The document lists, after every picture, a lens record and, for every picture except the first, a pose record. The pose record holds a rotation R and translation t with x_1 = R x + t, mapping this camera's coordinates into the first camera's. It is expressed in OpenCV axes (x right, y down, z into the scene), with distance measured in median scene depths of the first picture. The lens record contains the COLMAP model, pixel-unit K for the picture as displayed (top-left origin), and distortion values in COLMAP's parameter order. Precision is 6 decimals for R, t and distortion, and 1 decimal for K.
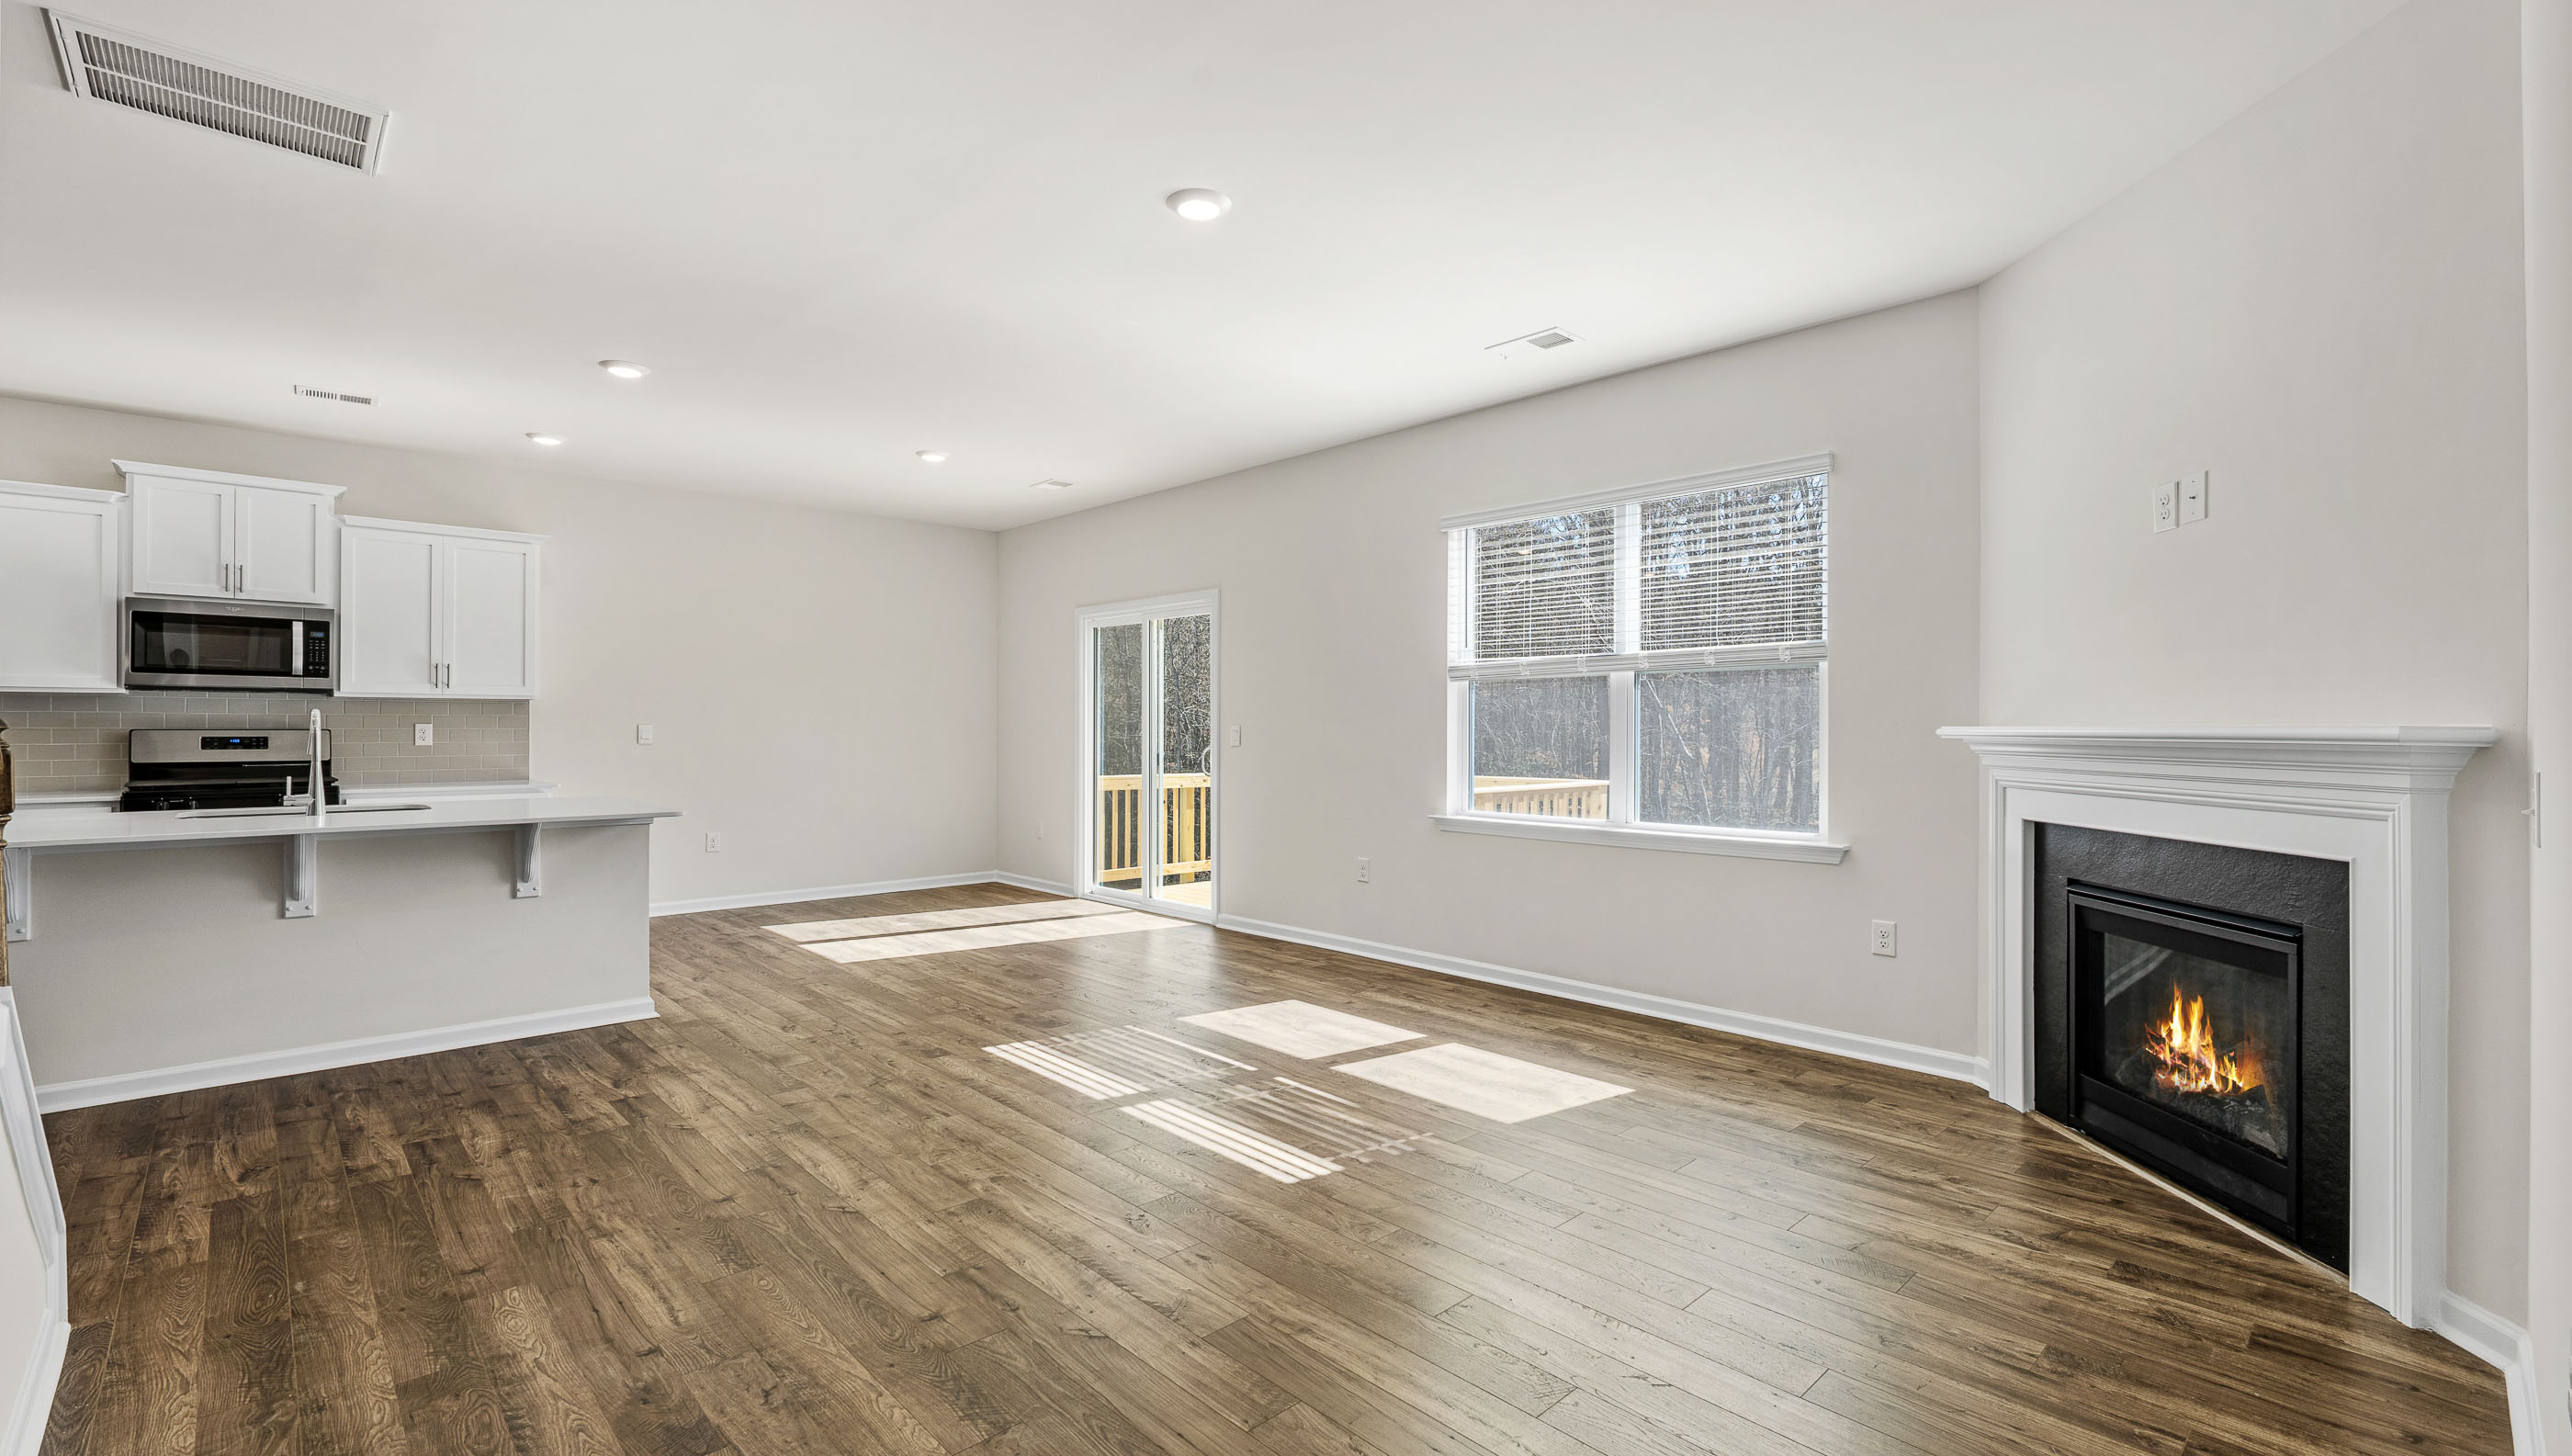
lens RADIAL K [[1114.6, 0, 1287.1], [0, 1114.6, 726.6], [0, 0, 1]] dist [-0.006619, 0.000416]
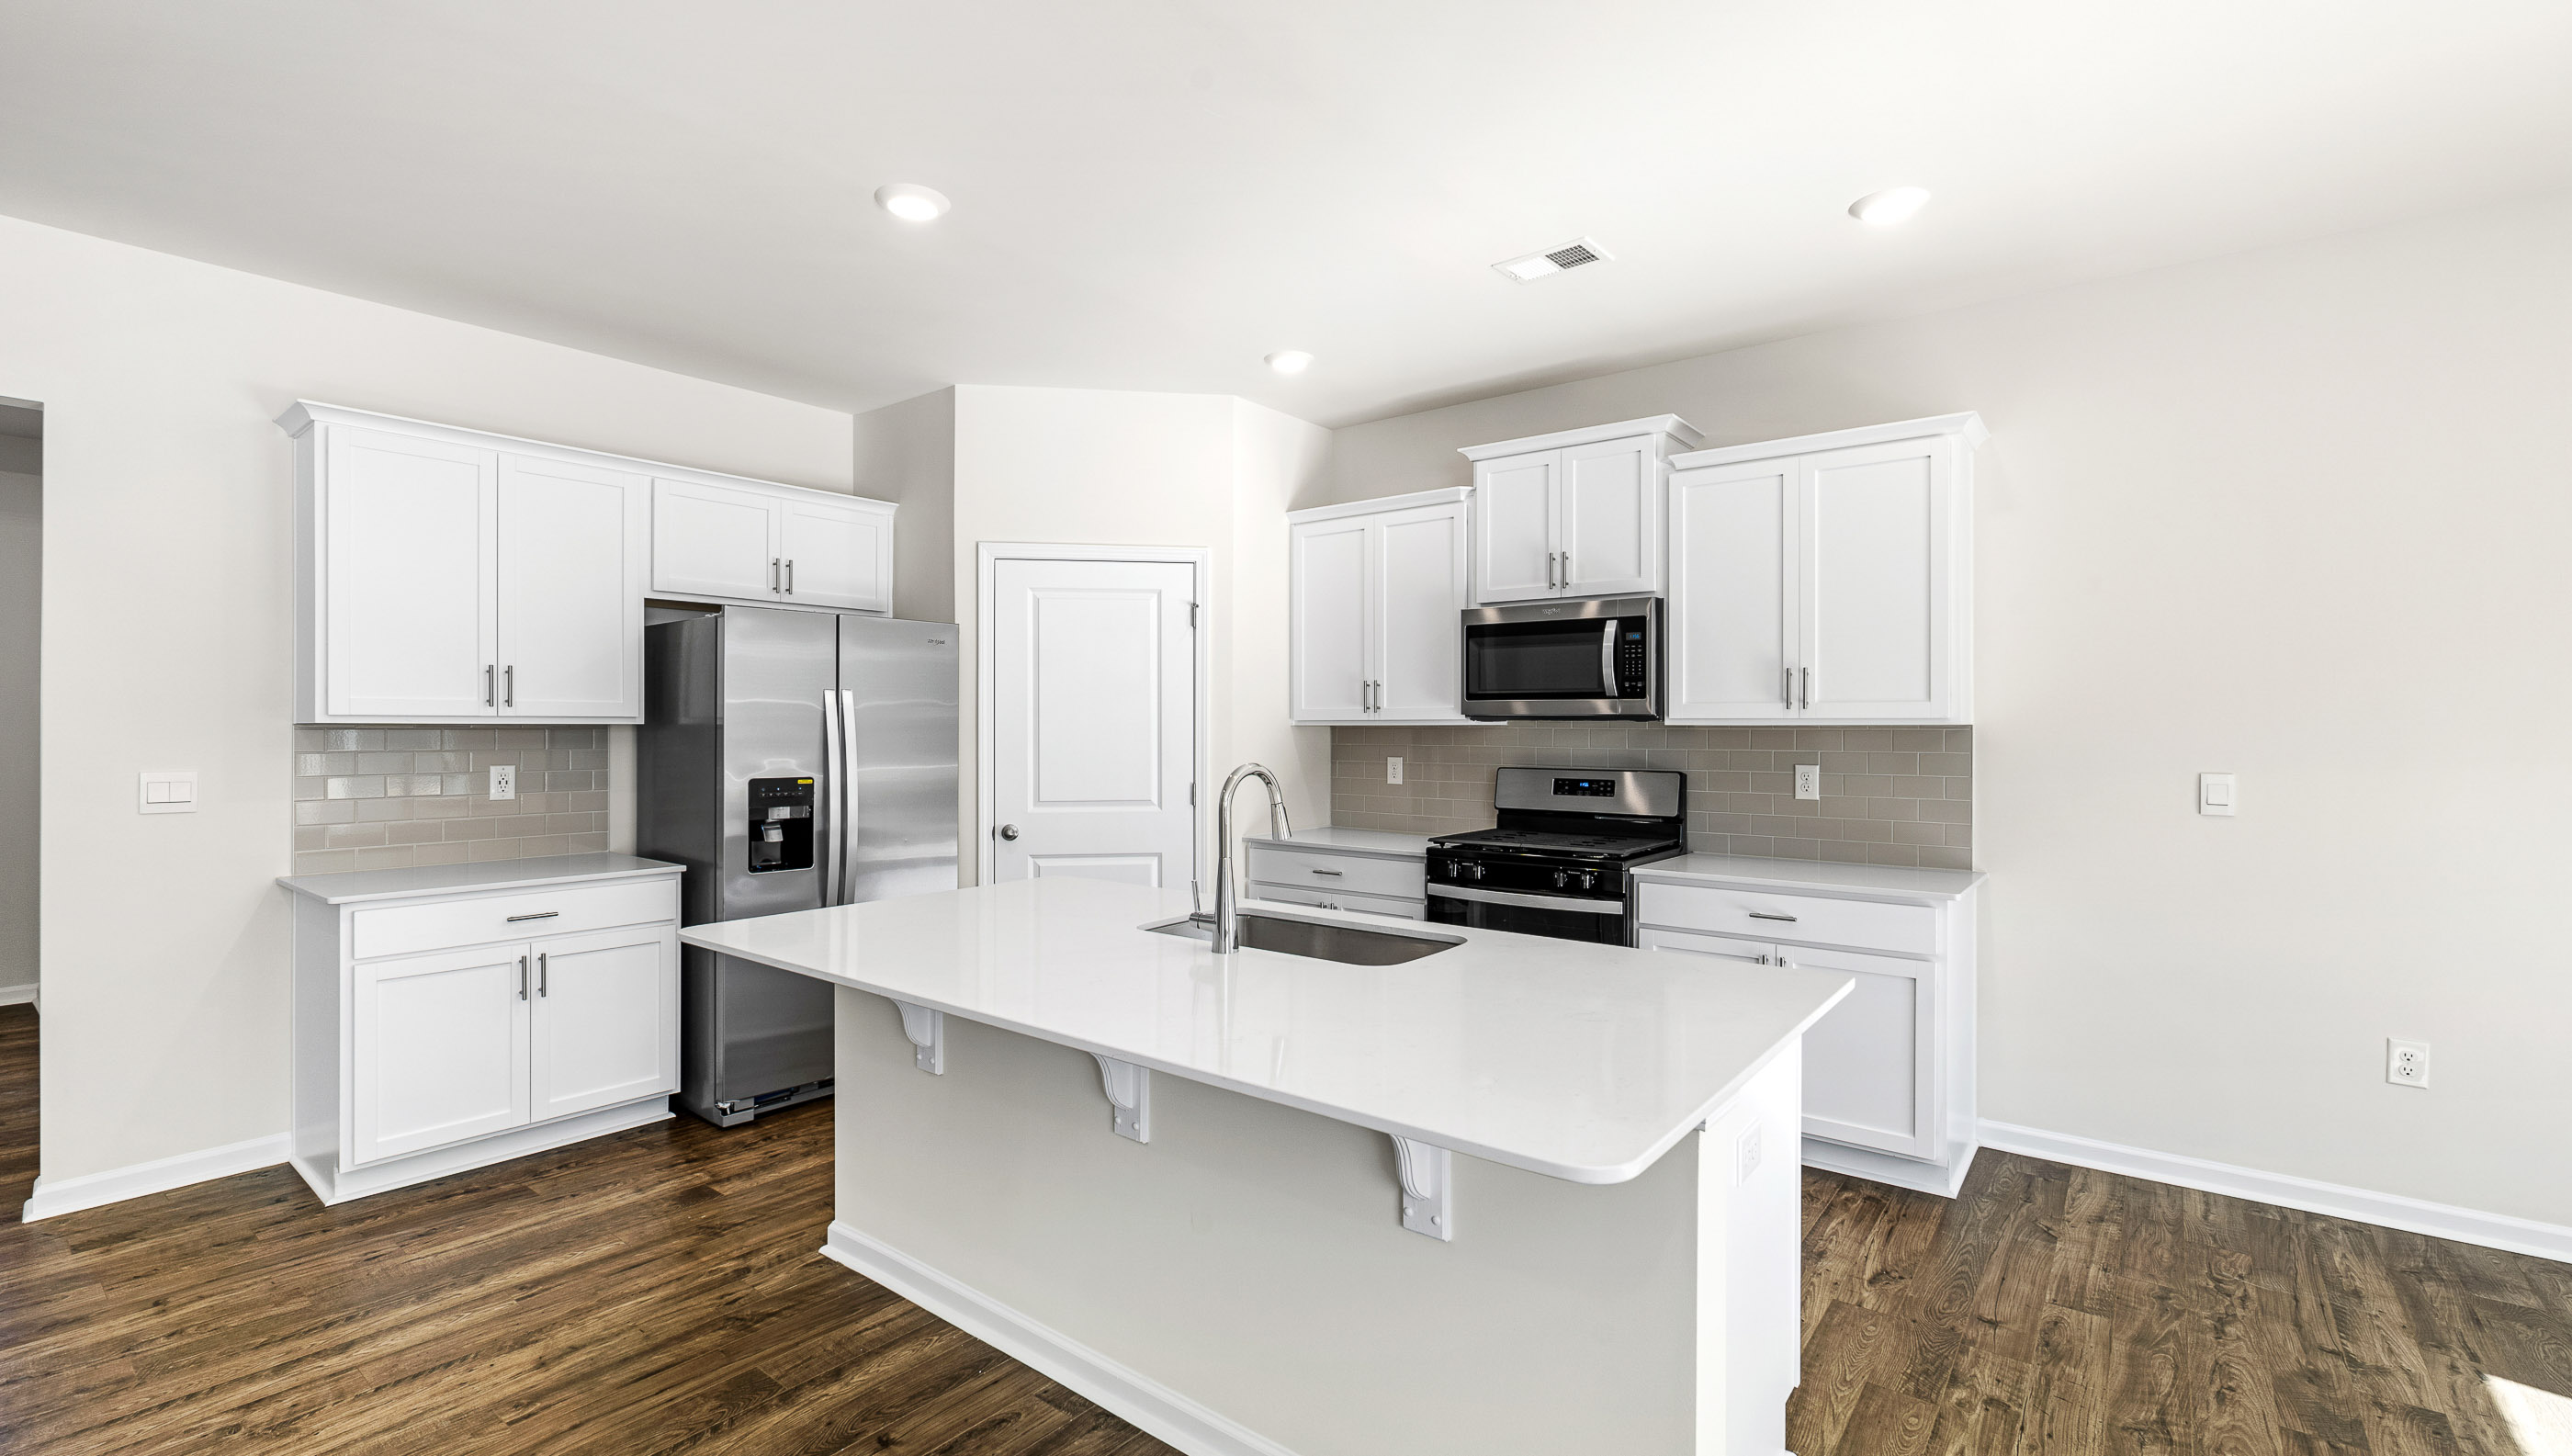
lens RADIAL K [[1114.6, 0, 1286.5], [0, 1114.6, 722.7], [0, 0, 1]] dist [-0.006619, 0.000416]
pose [[0.146073, -0.005207, -0.989260, -0.300042], [-0.001206, 0.999984, -0.005441, -0.033913], [0.989273, 0.001988, 0.146065, 0.929323]]
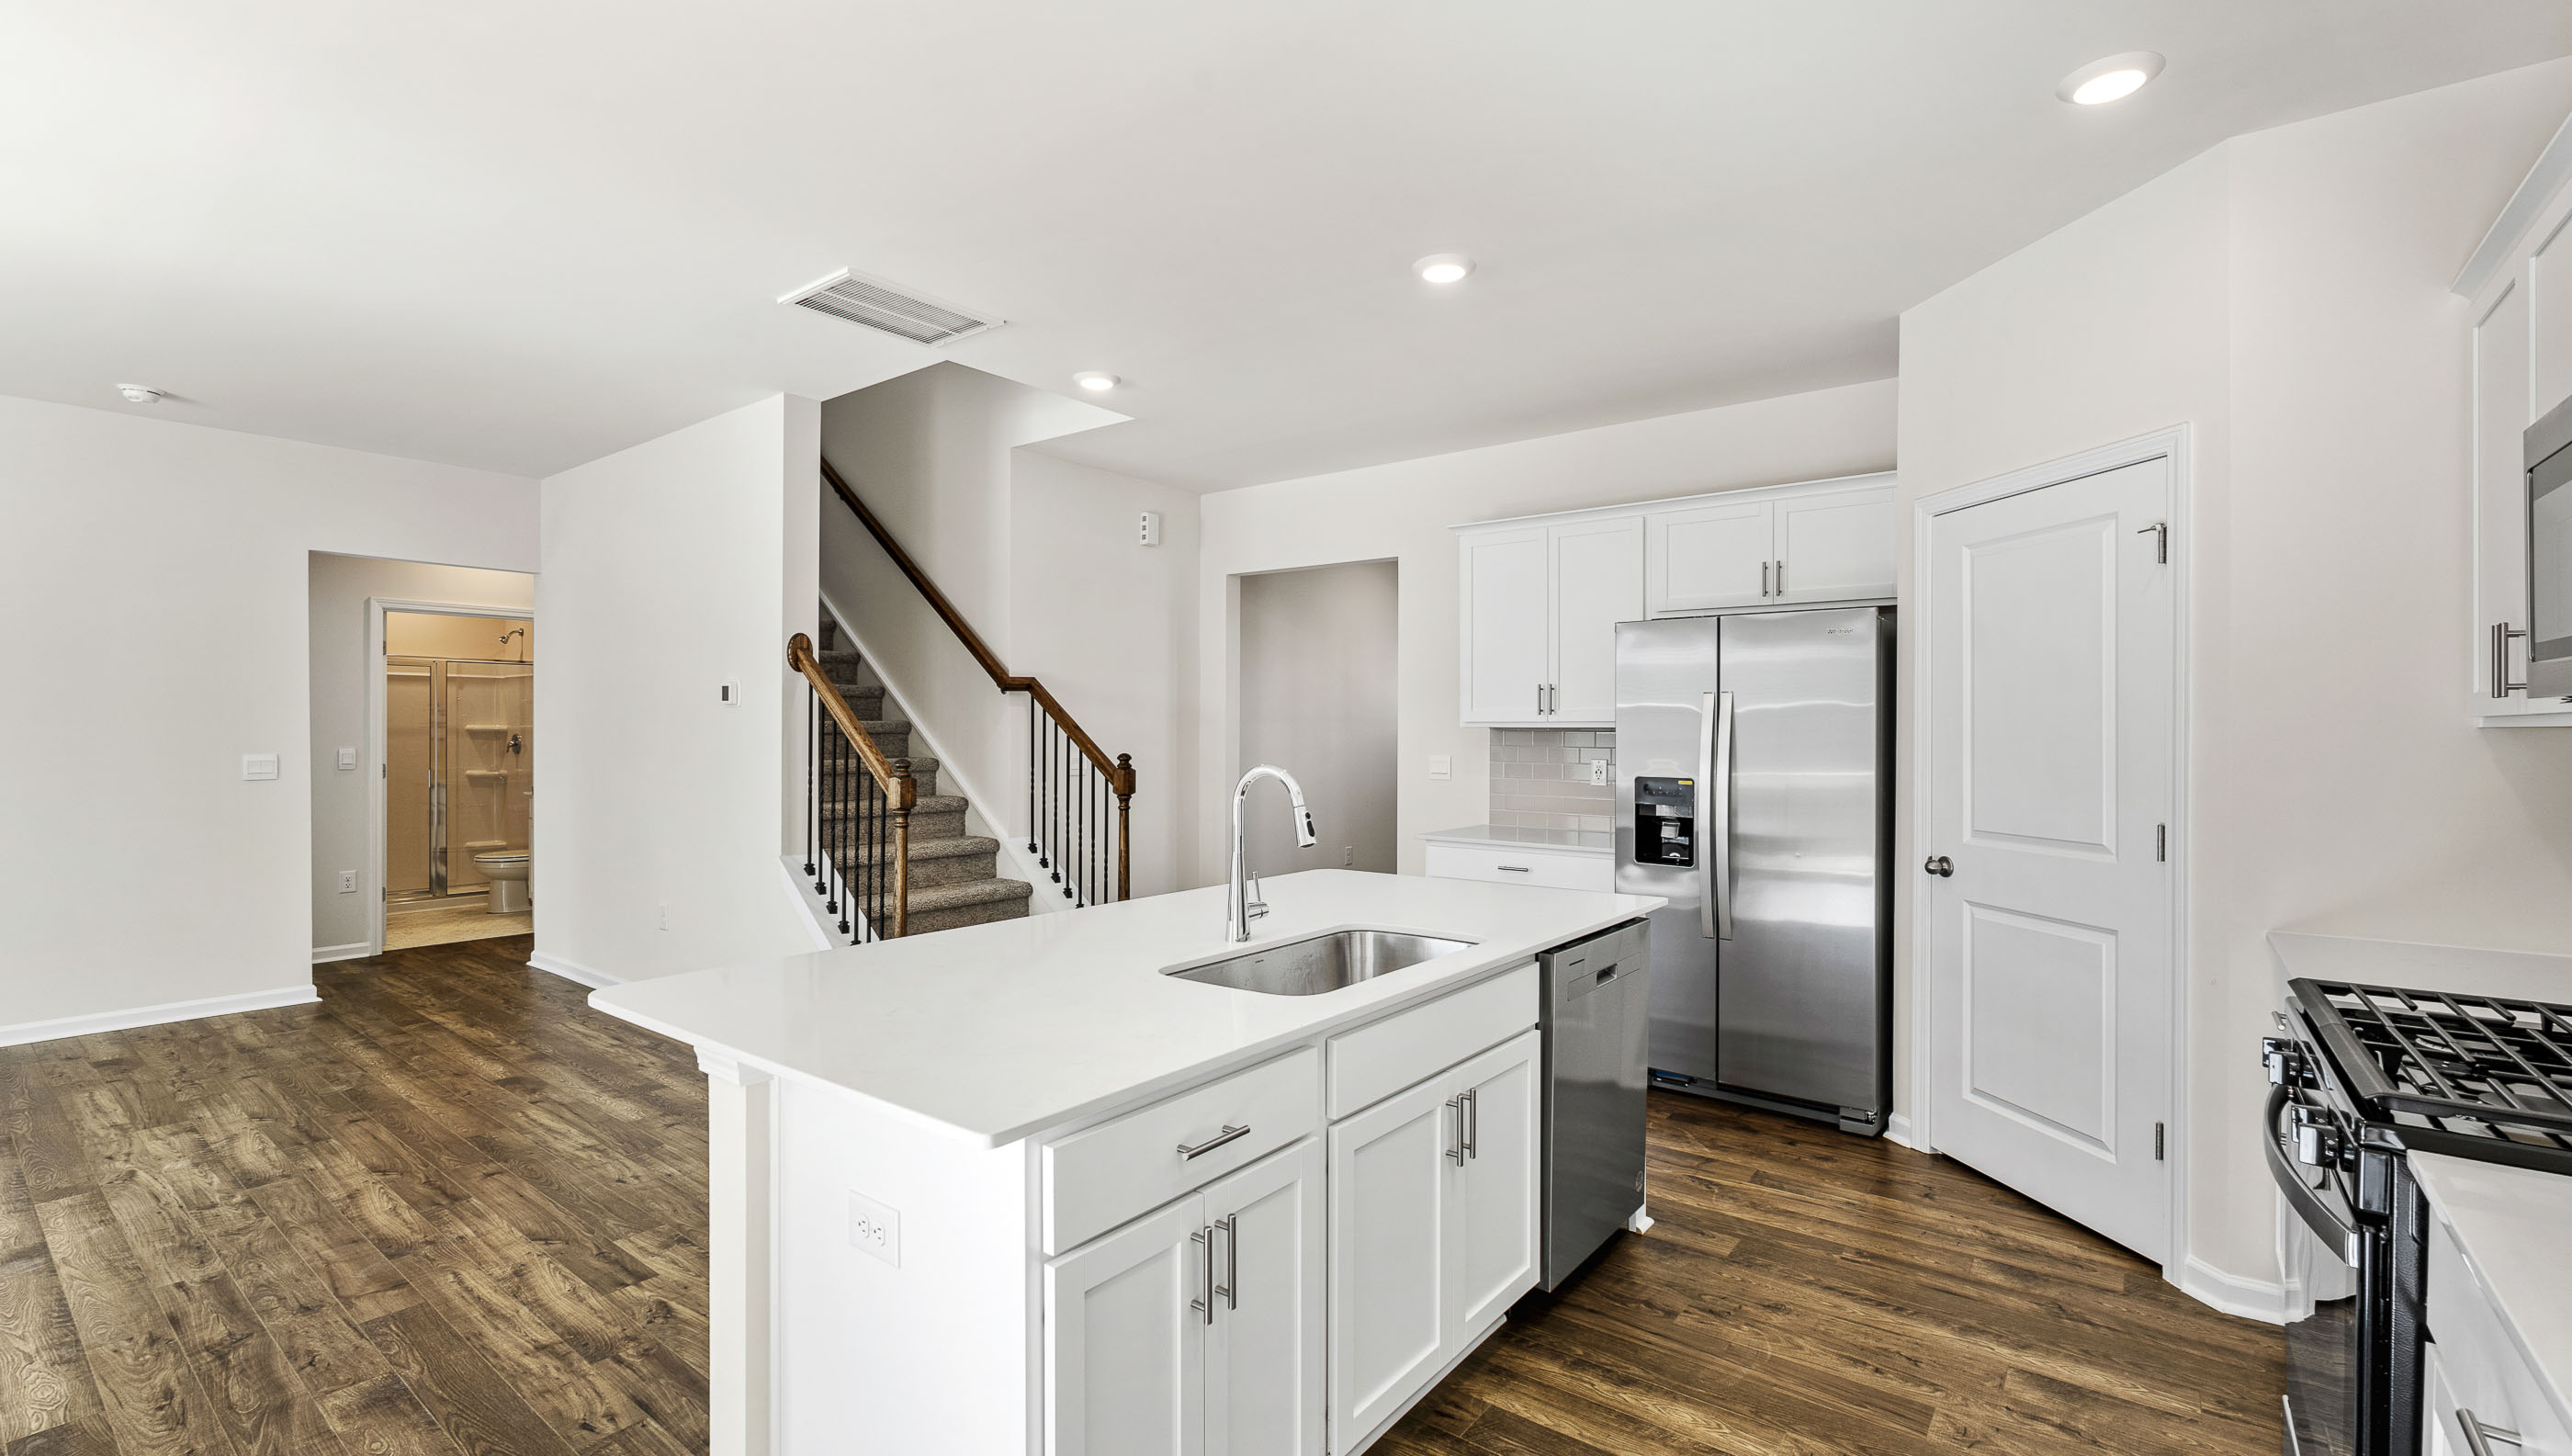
lens RADIAL K [[1114.6, 0, 1284.3], [0, 1114.6, 729.3], [0, 0, 1]] dist [-0.006619, 0.000416]
pose [[-0.988409, -0.004446, -0.151748, -0.794127], [-0.004398, 0.999990, -0.000653, -0.033454], [0.151749, 0.000022, -0.988419, 1.574250]]
